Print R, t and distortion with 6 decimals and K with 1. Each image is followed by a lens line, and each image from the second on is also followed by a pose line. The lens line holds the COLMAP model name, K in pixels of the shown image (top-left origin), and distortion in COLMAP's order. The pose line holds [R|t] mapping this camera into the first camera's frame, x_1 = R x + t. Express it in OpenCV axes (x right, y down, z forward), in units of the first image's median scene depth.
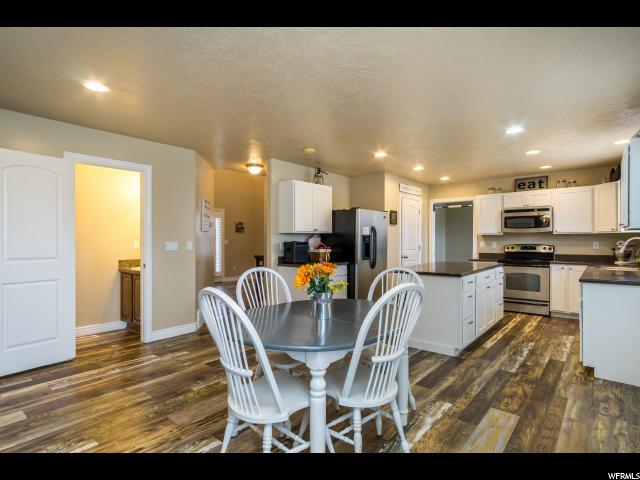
lens RADIAL K [[344.5, 0, 317.0], [0, 344.5, 240.5], [0, 0, 1]] dist [0.004592, 0.001206]
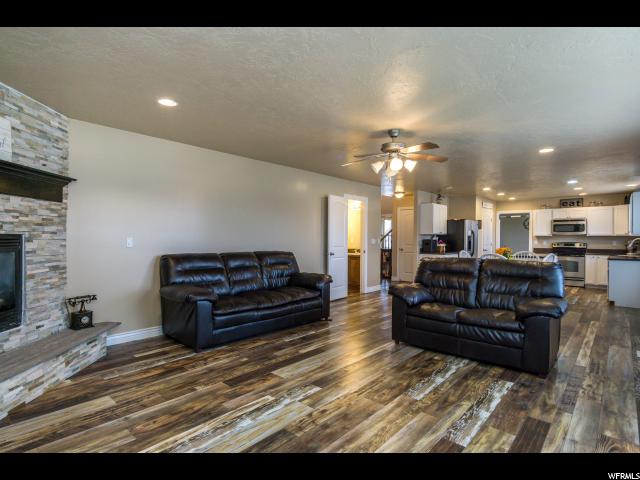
lens RADIAL K [[333.5, 0, 316.8], [0, 333.5, 239.9], [0, 0, 1]] dist [0.003729, 0.000375]
pose [[0.999352, 0.008131, -0.035058, -0.510824], [-0.007990, 0.999959, 0.004159, 0.003205], [0.035090, -0.003876, 0.999377, -0.588642]]
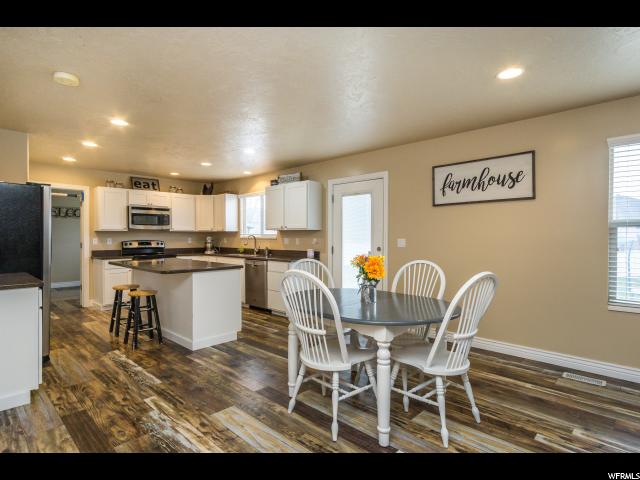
lens RADIAL K [[340.7, 0, 320.0], [0, 340.7, 240.0], [0, 0, 1]] dist [0.005313, 0.000601]
pose [[0.051840, -0.008485, 0.998619, -0.458286], [0.000994, 0.999964, 0.008445, 0.001766], [-0.998655, 0.000555, 0.051847, 0.443544]]
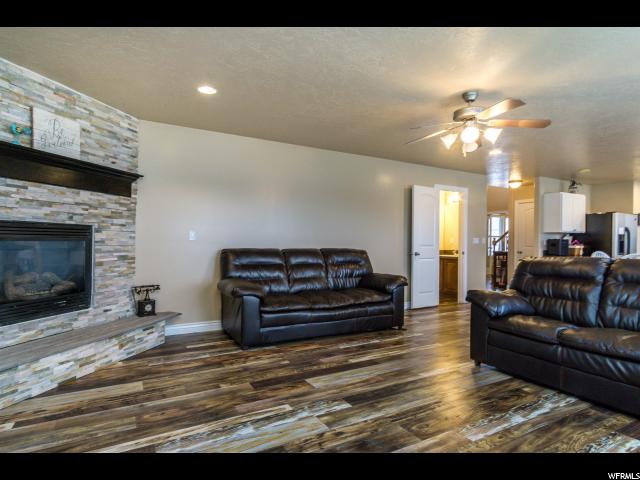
lens RADIAL K [[351.5, 0, 318.1], [0, 351.5, 239.7], [0, 0, 1]] dist [0.005361, -0.000059]
pose [[0.937094, 0.008825, -0.348965, -0.411533], [-0.012229, 0.999897, -0.007552, 0.024616], [0.348863, 0.011344, 0.937105, -0.517685]]
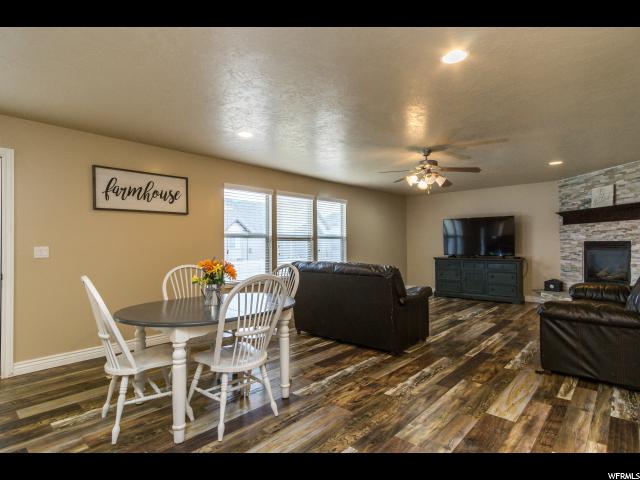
lens RADIAL K [[340.7, 0, 320.0], [0, 340.7, 240.0], [0, 0, 1]] dist [0.005313, 0.000601]
pose [[-0.999362, 0.005434, 0.035307, -0.163215], [0.005110, 0.999944, -0.009252, 0.002046], [-0.035355, -0.009066, -0.999334, 0.880492]]
